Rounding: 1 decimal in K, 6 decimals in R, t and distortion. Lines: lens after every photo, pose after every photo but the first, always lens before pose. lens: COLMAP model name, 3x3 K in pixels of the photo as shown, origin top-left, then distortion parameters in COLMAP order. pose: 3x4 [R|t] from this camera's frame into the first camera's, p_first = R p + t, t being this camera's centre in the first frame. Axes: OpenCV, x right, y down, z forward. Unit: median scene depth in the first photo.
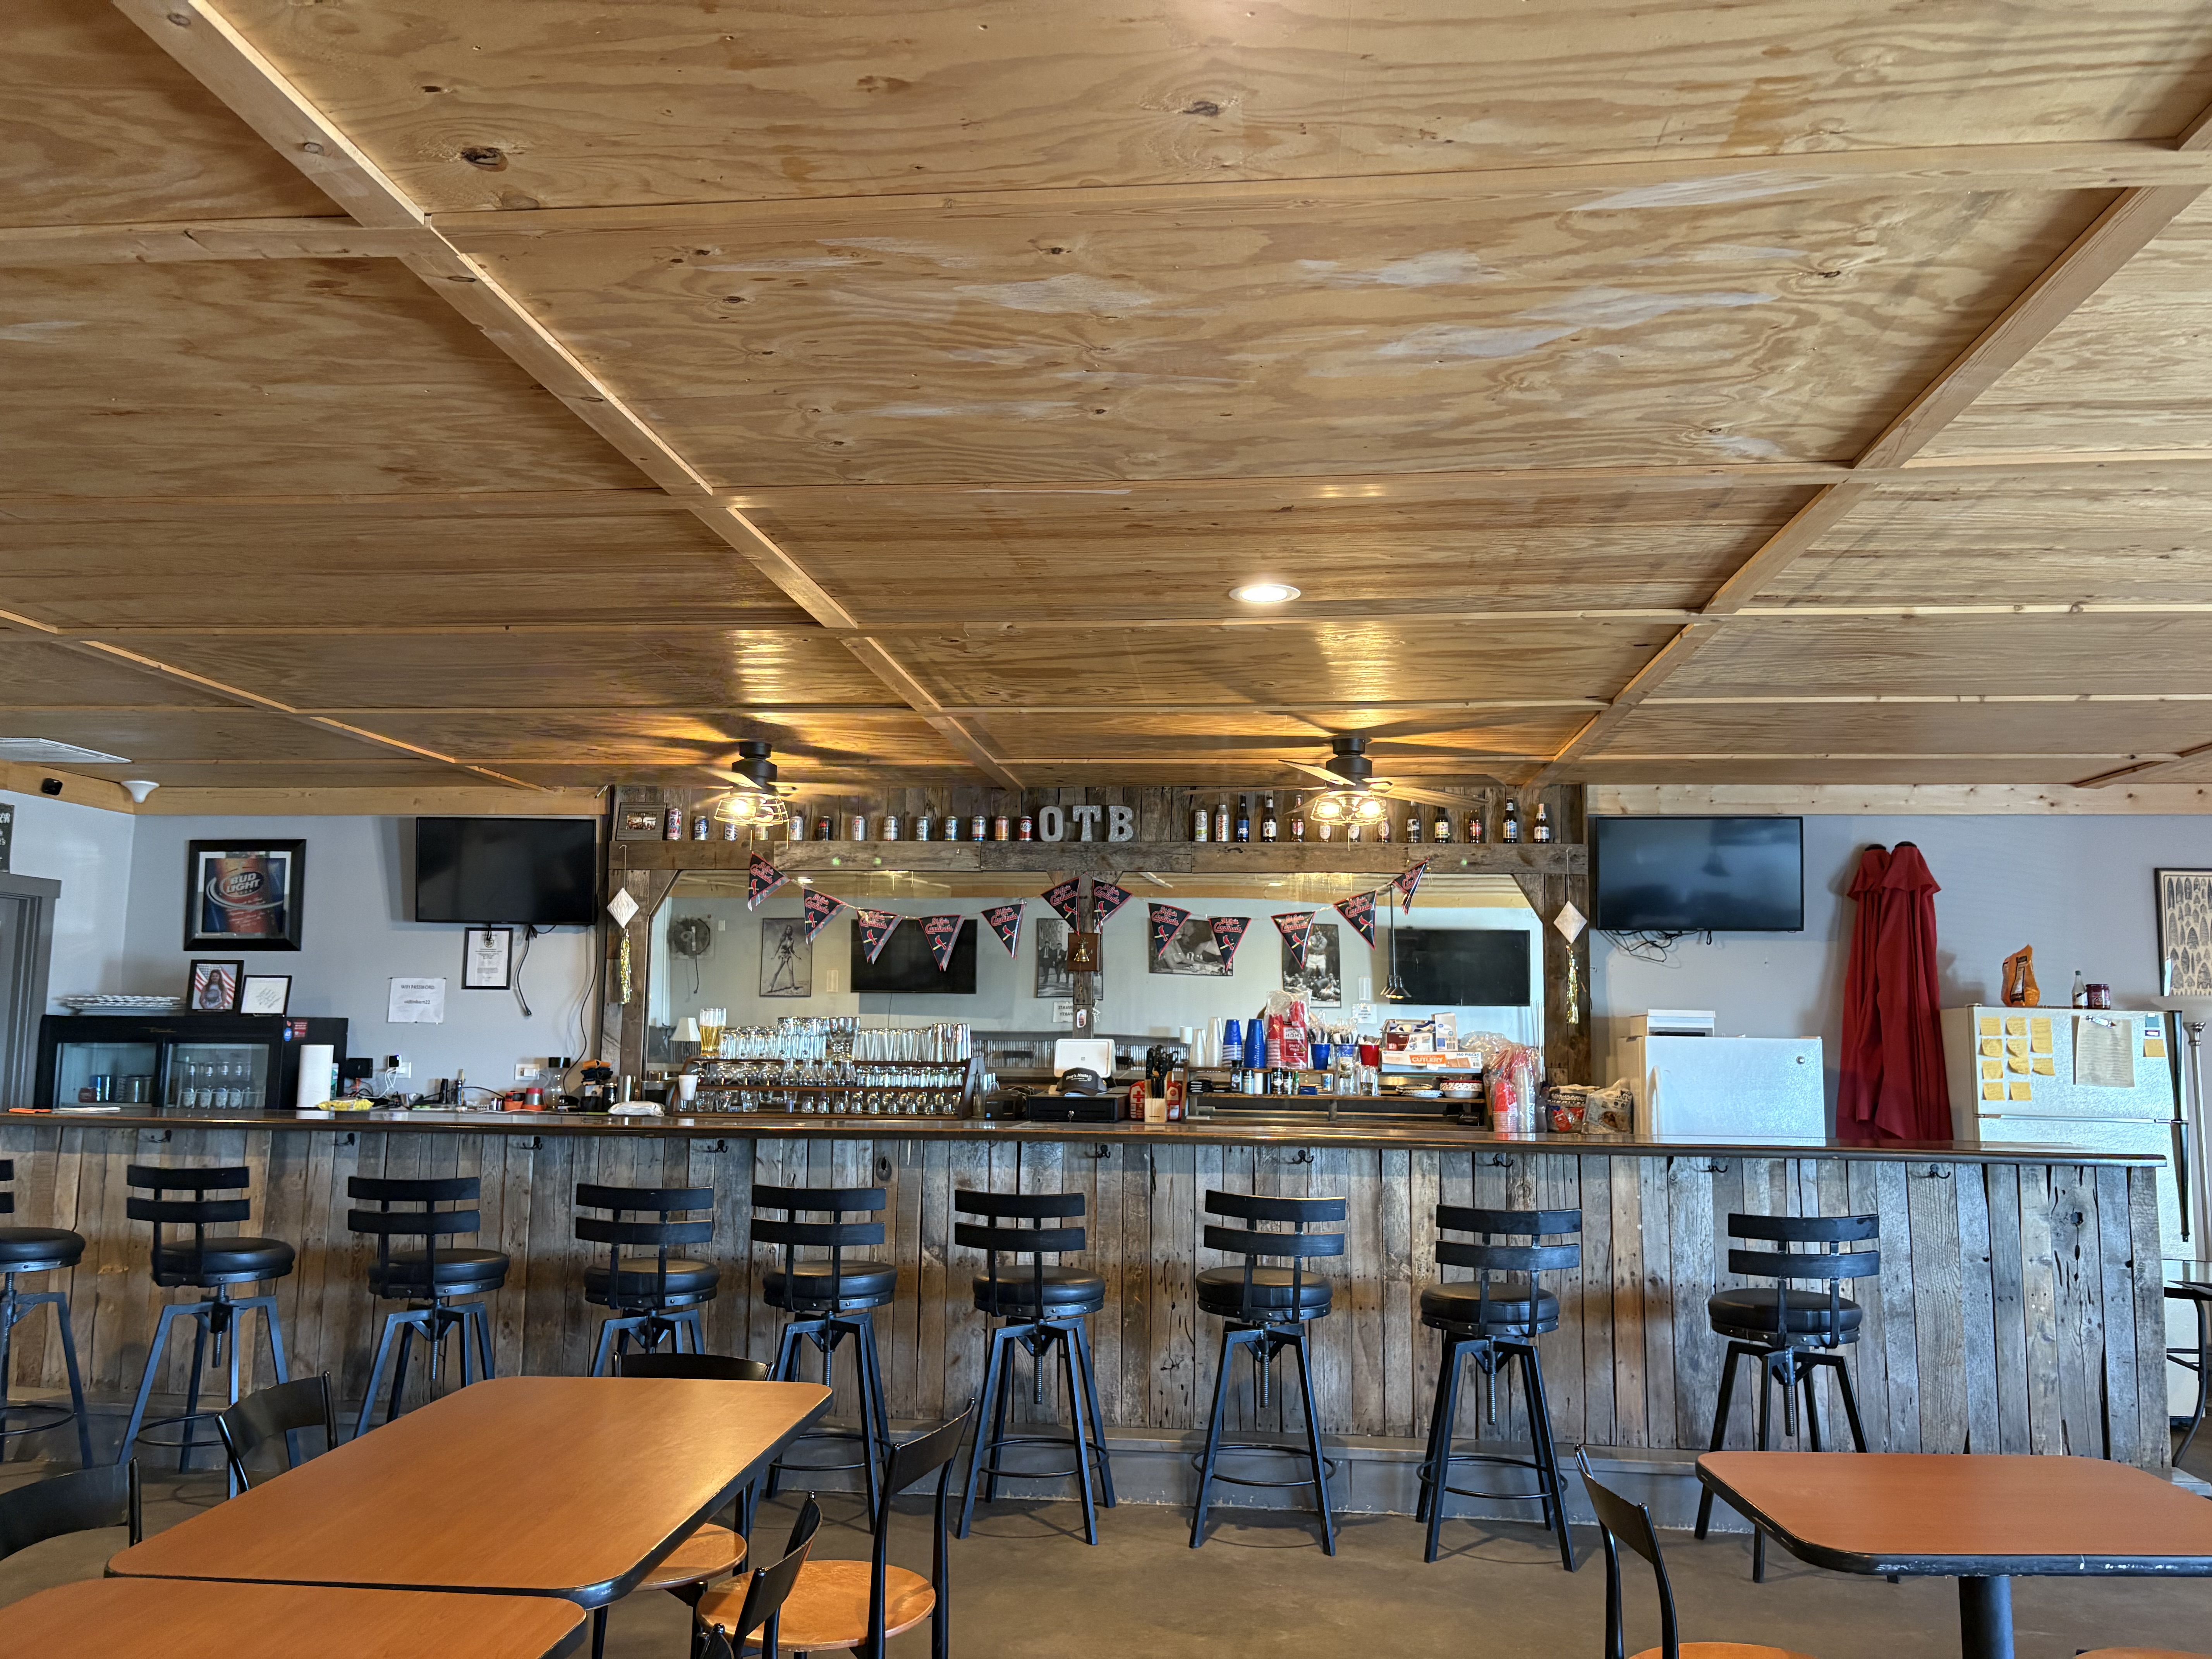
lens RADIAL K [[1690.8, 0, 1106.0], [0, 1690.8, 829.5], [0, 0, 1]] dist [0.022840, -0.000503]
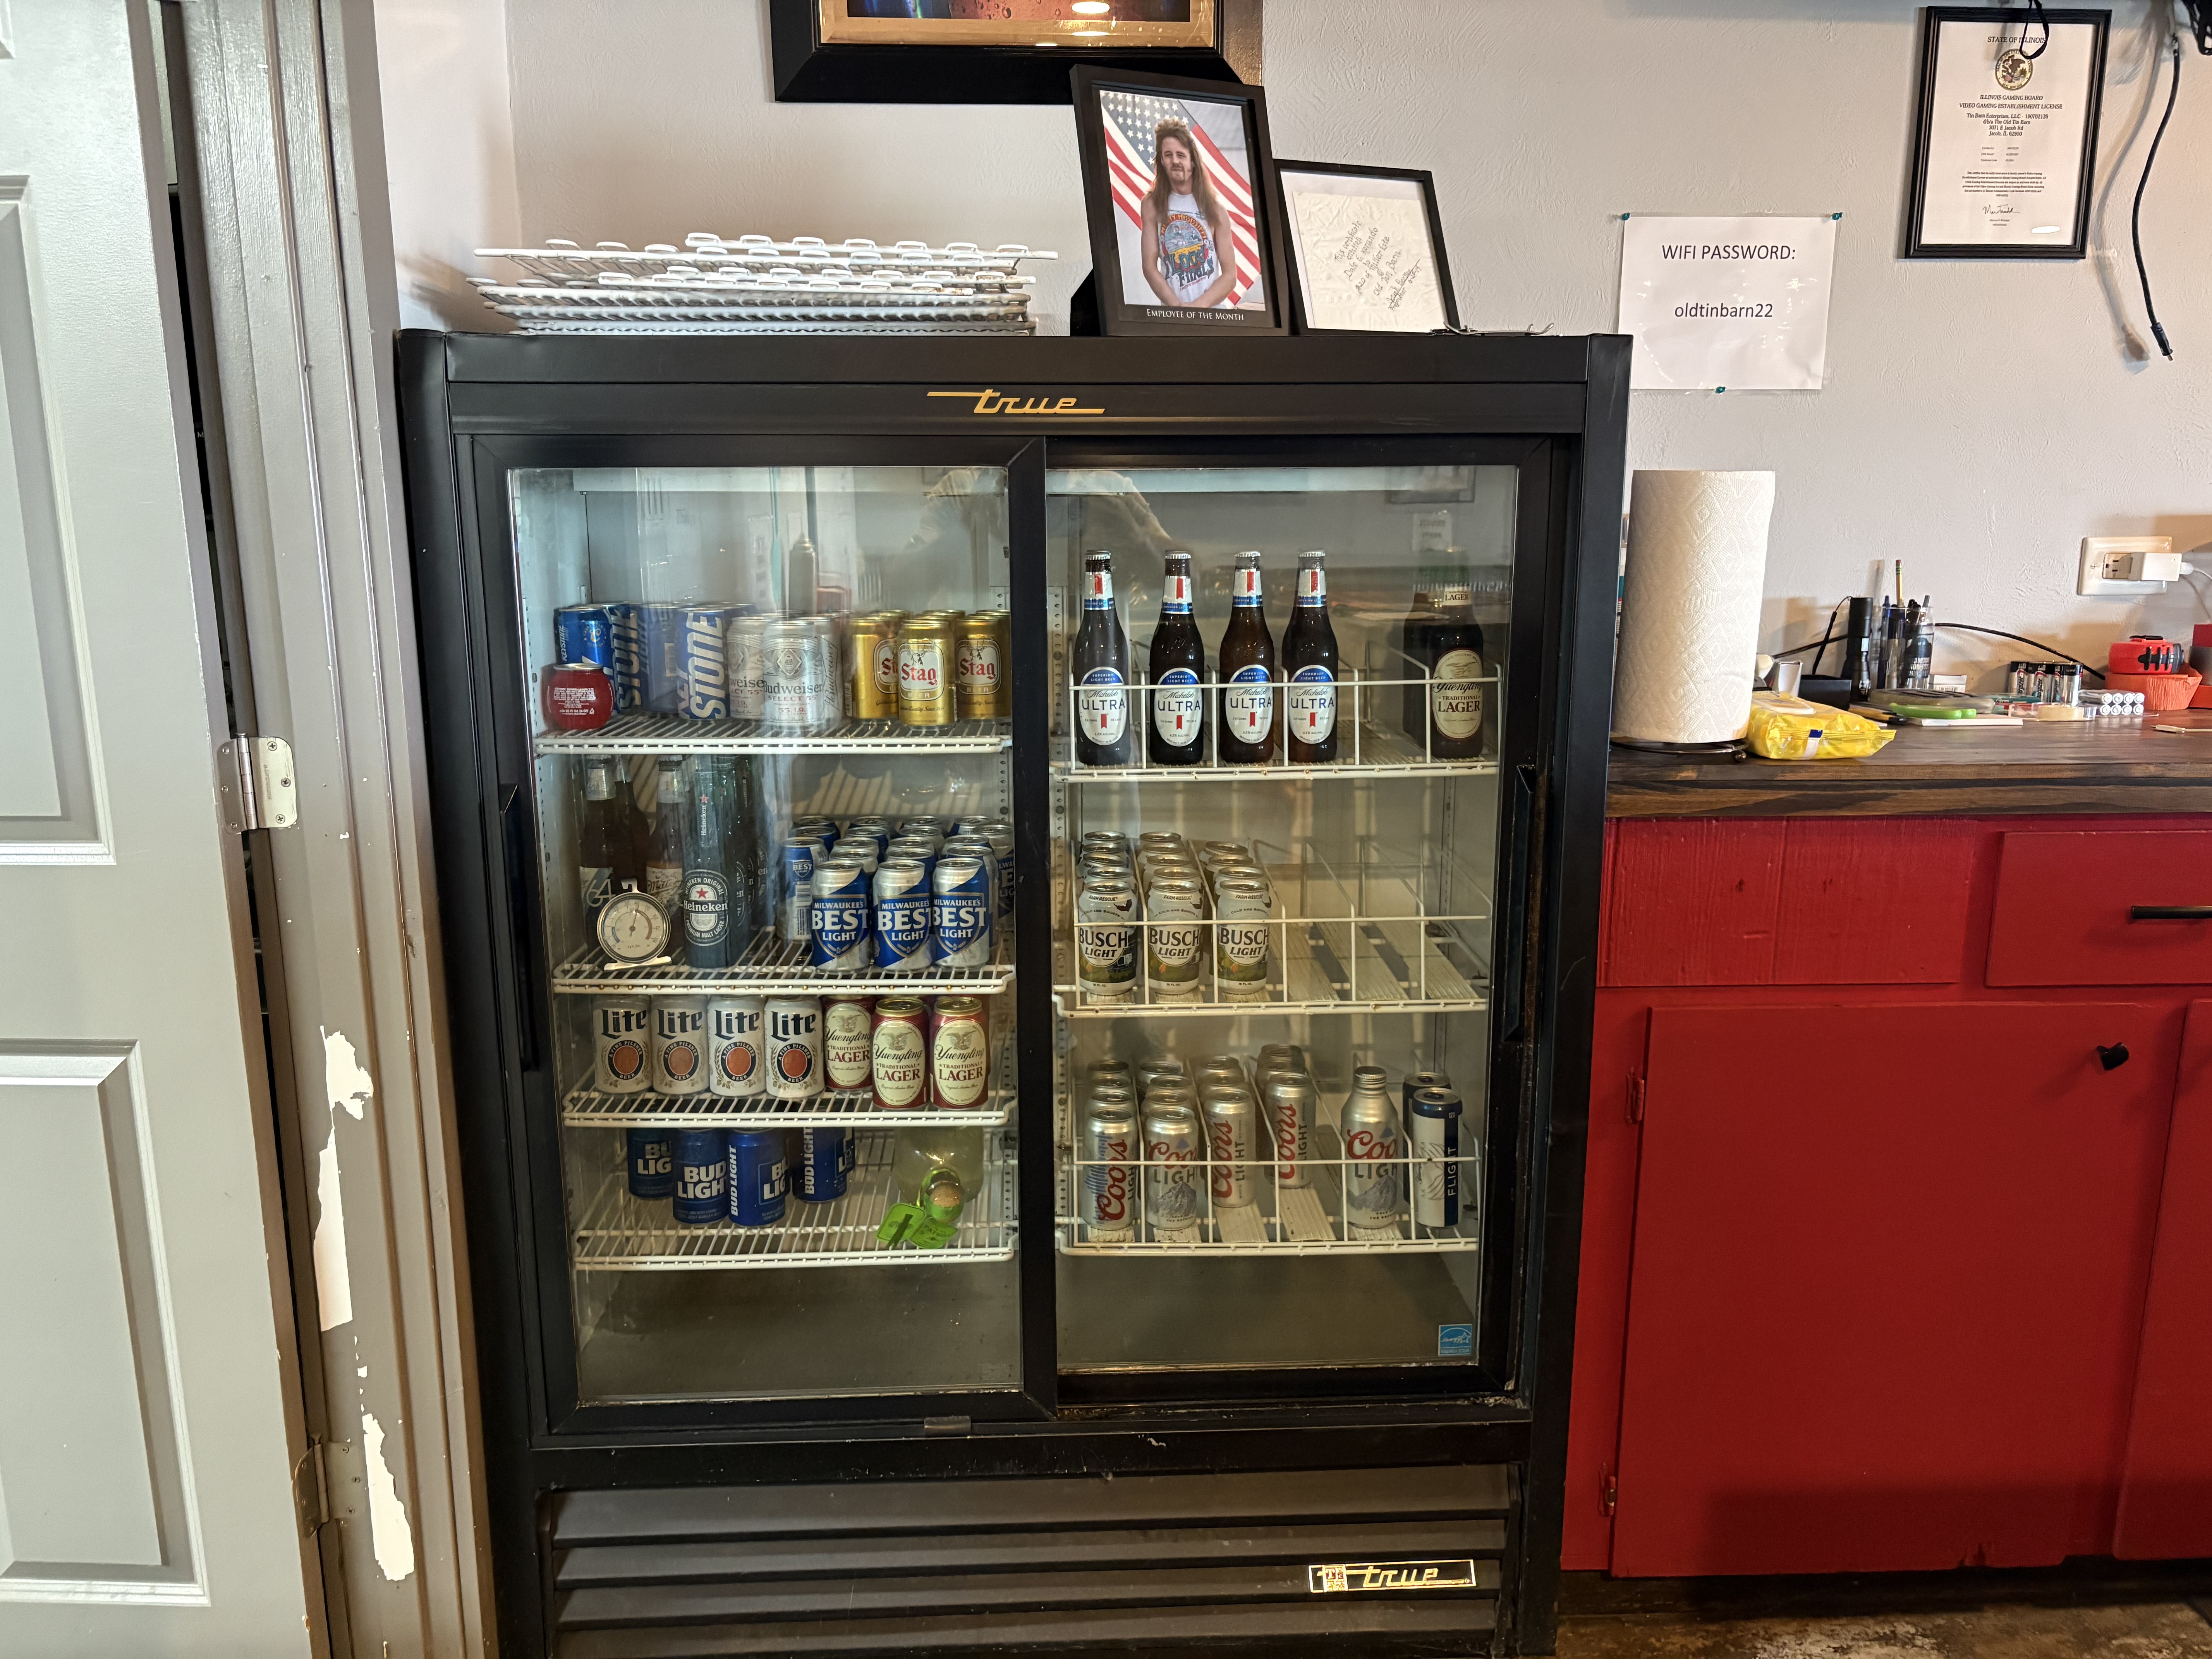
lens RADIAL K [[1675.3, 0, 1145.0], [0, 1675.3, 839.8], [0, 0, 1]] dist [0.044826, -0.002148]
pose [[0.985203, -0.042564, 0.166024, -0.584280], [-0.013313, 0.946742, 0.321718, 0.102969], [-0.170875, -0.319168, 0.932166, 0.792181]]
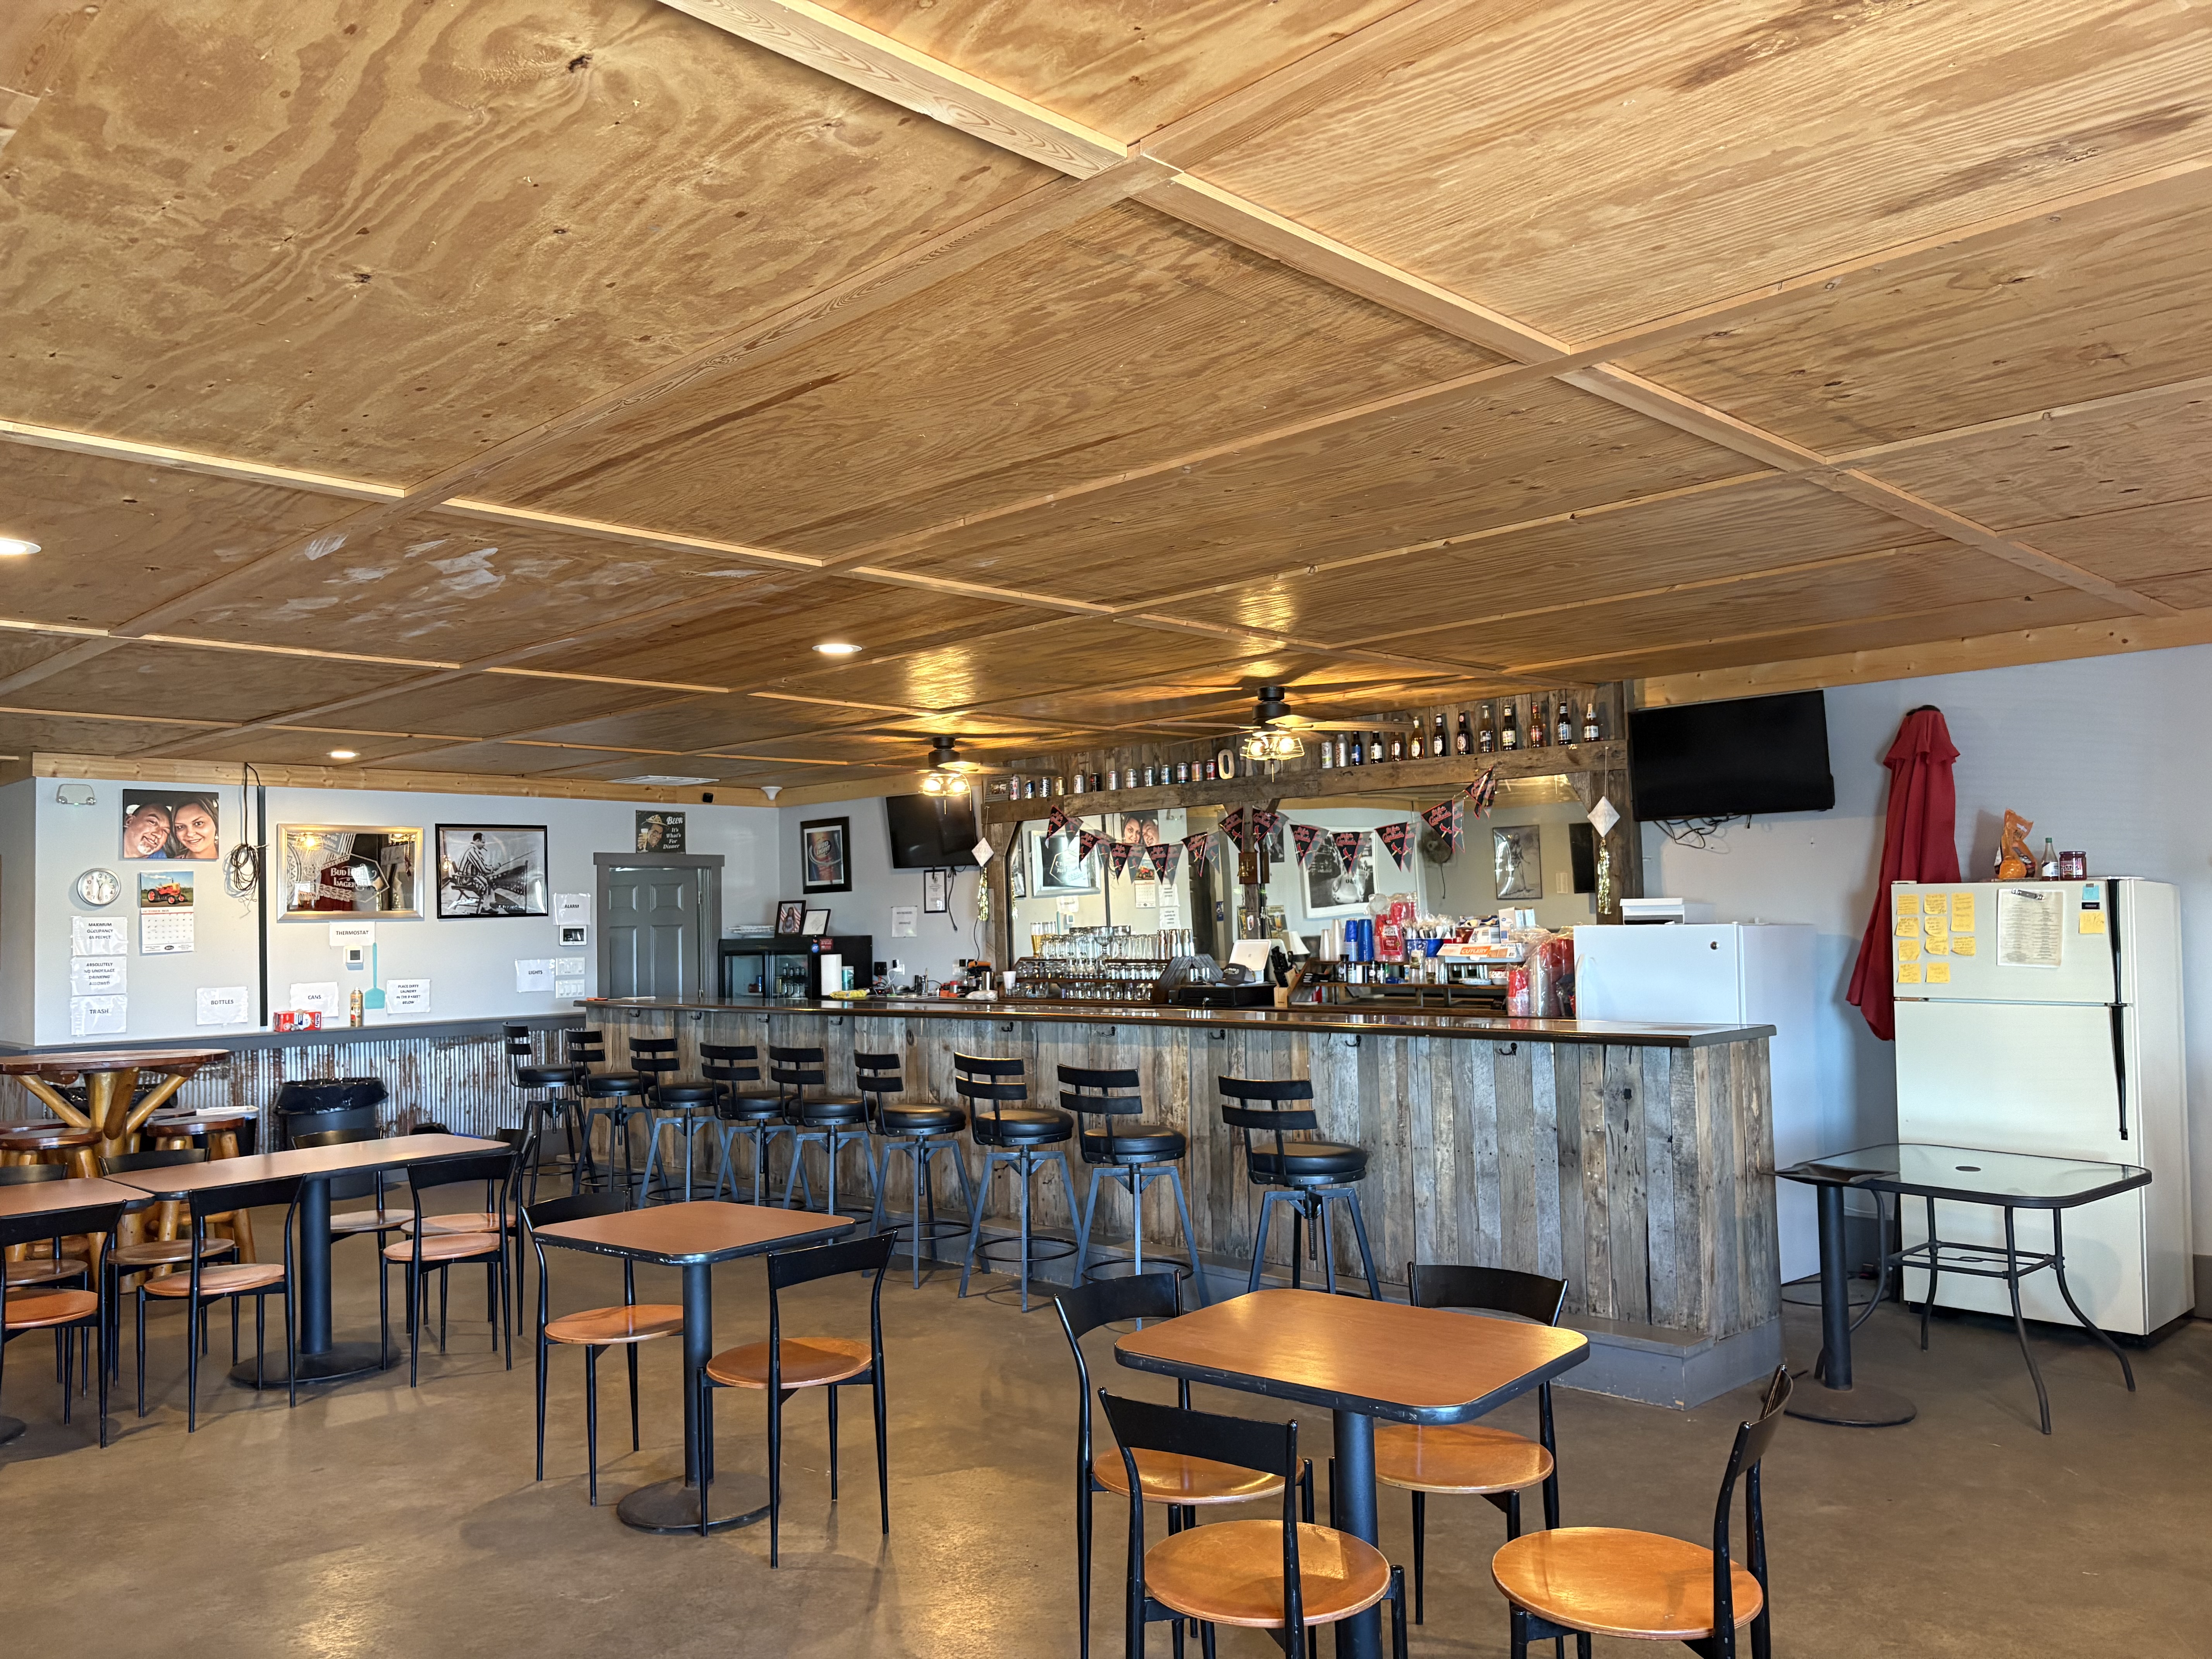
lens RADIAL K [[1655.1, 0, 1100.3], [0, 1655.1, 839.5], [0, 0, 1]] dist [0.110966, -0.105652]
pose [[0.780210, -0.063168, -0.622320, 0.657538], [0.107877, 0.993569, 0.034396, -0.000199], [0.616146, -0.093970, 0.782007, -0.000203]]
